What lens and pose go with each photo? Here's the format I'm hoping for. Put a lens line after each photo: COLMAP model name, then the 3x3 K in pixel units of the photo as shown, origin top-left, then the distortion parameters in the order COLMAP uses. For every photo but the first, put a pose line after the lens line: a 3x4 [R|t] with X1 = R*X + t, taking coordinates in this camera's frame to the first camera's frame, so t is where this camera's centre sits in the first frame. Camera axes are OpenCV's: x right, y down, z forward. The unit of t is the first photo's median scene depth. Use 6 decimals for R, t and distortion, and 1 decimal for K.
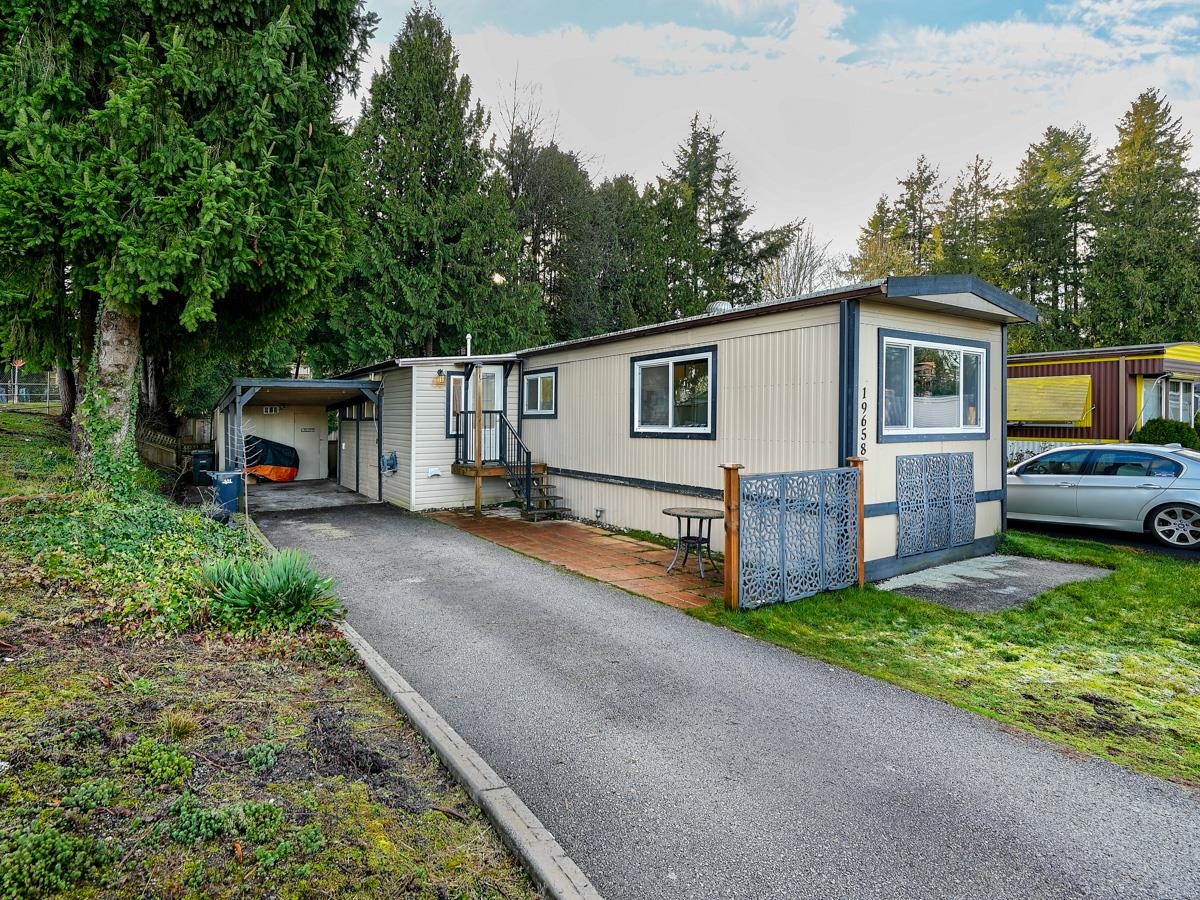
lens RADIAL K [[563.8, 0, 593.0], [0, 563.8, 447.4], [0, 0, 1]] dist [0.003266, 0.000165]
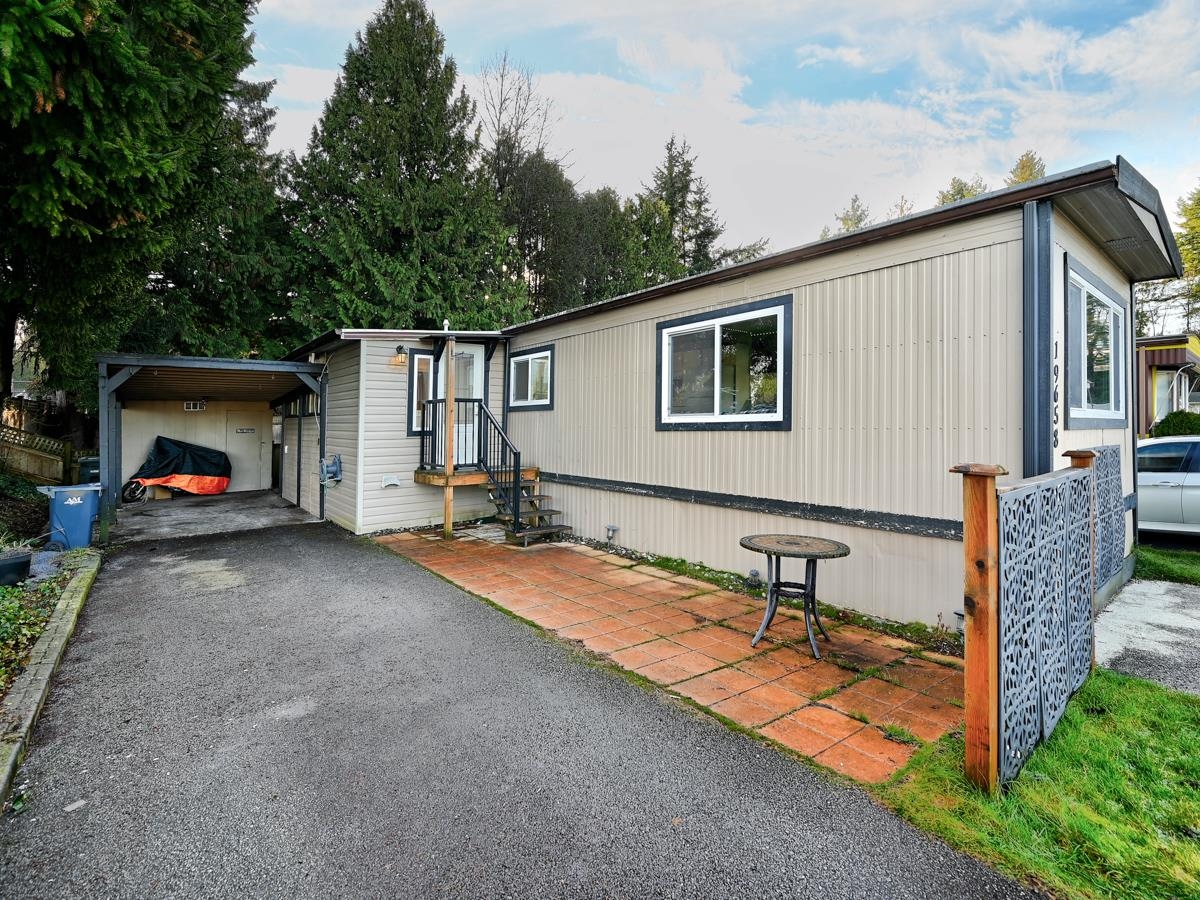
lens RADIAL K [[563.8, 0, 626.6], [0, 563.8, 397.8], [0, 0, 1]] dist [0.003266, 0.000165]
pose [[0.996319, -0.003840, 0.085640, -0.028796], [0.011633, 0.995811, -0.090692, 0.004701], [-0.084933, 0.091354, 0.992190, 0.207518]]
